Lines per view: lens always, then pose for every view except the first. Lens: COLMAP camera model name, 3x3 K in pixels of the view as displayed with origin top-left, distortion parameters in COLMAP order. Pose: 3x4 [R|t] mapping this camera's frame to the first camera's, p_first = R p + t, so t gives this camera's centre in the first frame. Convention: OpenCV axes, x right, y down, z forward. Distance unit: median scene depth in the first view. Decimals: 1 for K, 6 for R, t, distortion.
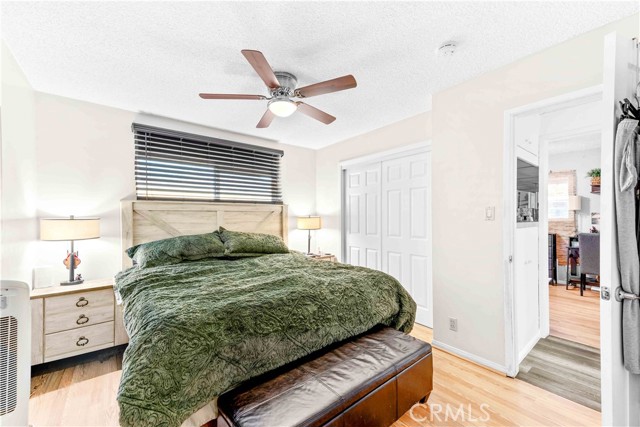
lens RADIAL K [[246.2, 0, 317.5], [0, 246.2, 217.2], [0, 0, 1]] dist [0.028563, -0.001650]
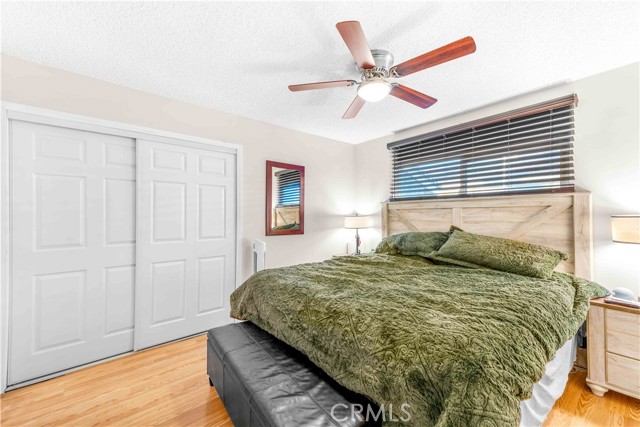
lens RADIAL K [[246.2, 0, 316.2], [0, 246.2, 212.5], [0, 0, 1]] dist [0.028563, -0.001650]
pose [[0.034834, -0.007612, -0.999364, 0.527664], [-0.002152, 0.999968, -0.007692, -0.001474], [0.999391, 0.002419, 0.034816, 0.550973]]
